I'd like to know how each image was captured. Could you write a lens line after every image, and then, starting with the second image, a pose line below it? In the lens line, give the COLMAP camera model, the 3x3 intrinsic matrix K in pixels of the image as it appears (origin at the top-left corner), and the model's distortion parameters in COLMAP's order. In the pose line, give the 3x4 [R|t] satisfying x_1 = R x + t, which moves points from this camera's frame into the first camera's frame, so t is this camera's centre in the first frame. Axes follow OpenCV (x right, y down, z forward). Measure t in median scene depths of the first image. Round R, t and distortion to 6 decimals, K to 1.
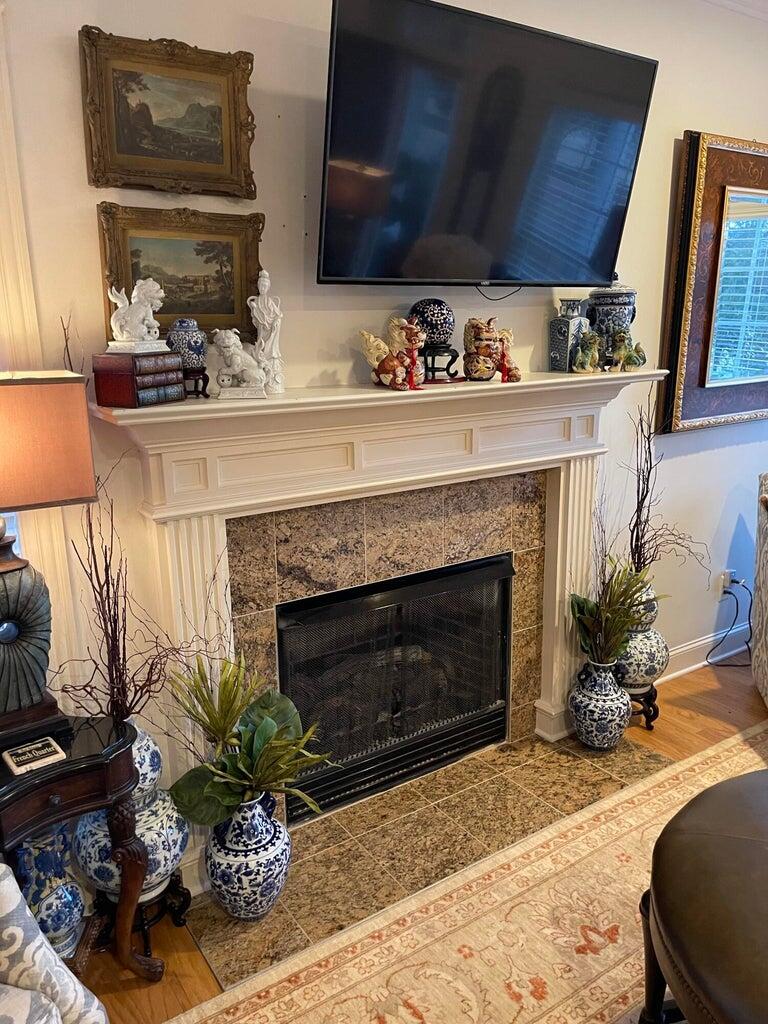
lens RADIAL K [[801.1, 0, 385.3], [0, 801.1, 537.1], [0, 0, 1]] dist [0.085249, -0.117587]
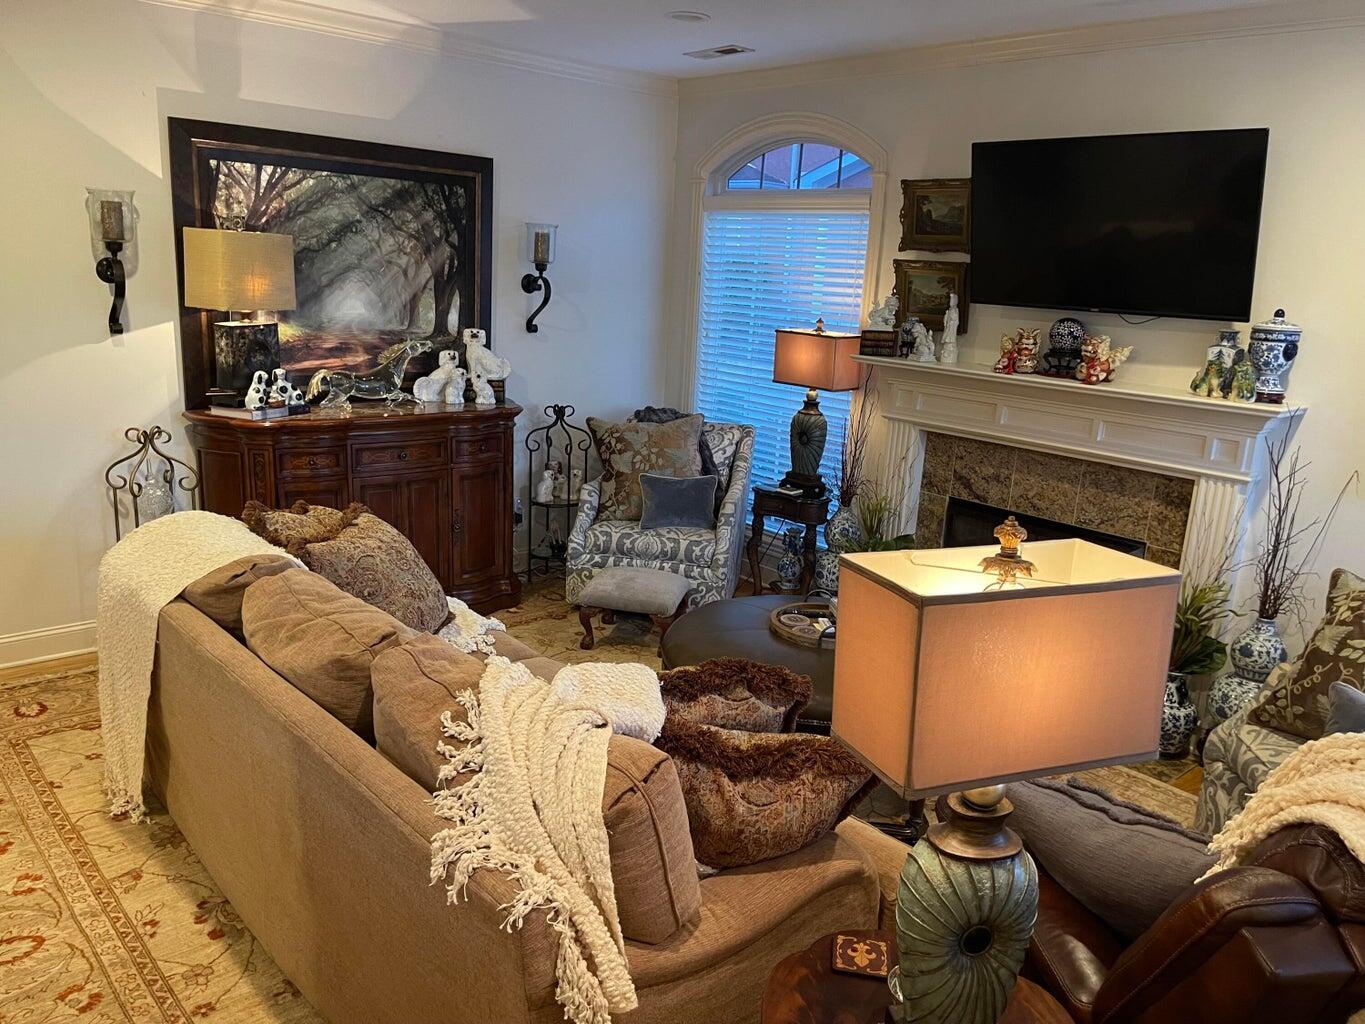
lens RADIAL K [[1067.9, 0, 682.5], [0, 1067.9, 541.5], [0, 0, 1]] dist [0.085249, -0.117587]
pose [[0.113618, 0.274939, -0.954725, 1.864660], [-0.313262, 0.921844, 0.228190, -0.153210], [0.942846, 0.273153, 0.190866, 0.113782]]
